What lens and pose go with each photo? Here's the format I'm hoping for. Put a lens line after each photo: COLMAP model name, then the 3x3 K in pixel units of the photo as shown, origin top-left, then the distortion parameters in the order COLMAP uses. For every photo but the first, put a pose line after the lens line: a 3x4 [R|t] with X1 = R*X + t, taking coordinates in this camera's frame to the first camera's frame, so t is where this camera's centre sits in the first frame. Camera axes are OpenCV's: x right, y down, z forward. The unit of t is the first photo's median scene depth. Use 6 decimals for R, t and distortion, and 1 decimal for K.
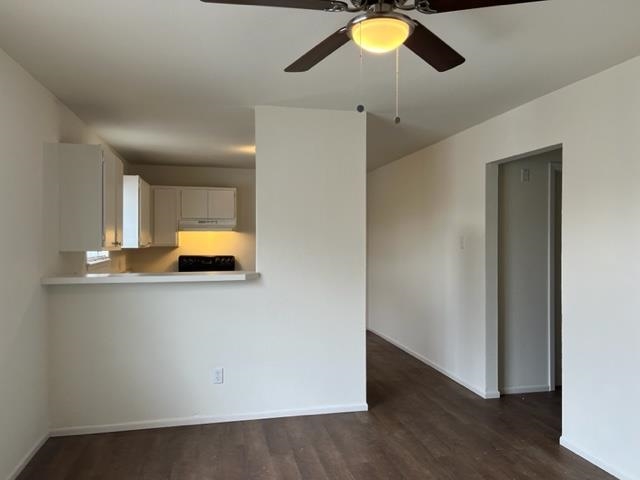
lens RADIAL K [[485.7, 0, 320.4], [0, 485.7, 243.0], [0, 0, 1]] dist [0.053437, -0.065020]
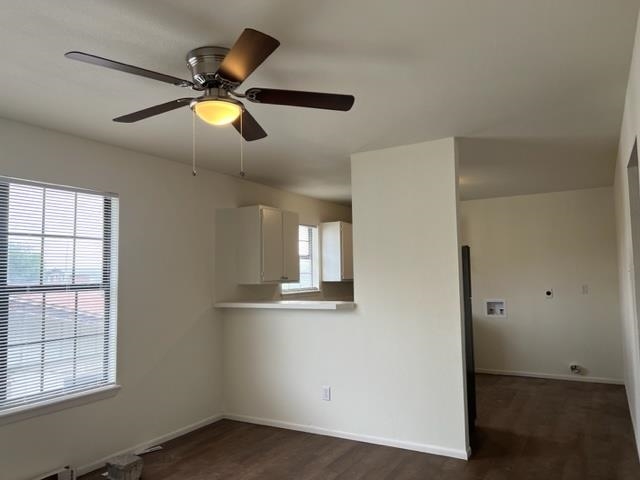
lens RADIAL K [[485.7, 0, 319.0], [0, 485.7, 242.5], [0, 0, 1]] dist [0.053437, -0.065020]
pose [[0.731398, -0.061698, -0.679154, 0.592878], [0.015141, 0.997123, -0.074278, 0.004558], [0.681783, 0.044043, 0.730228, 0.142624]]
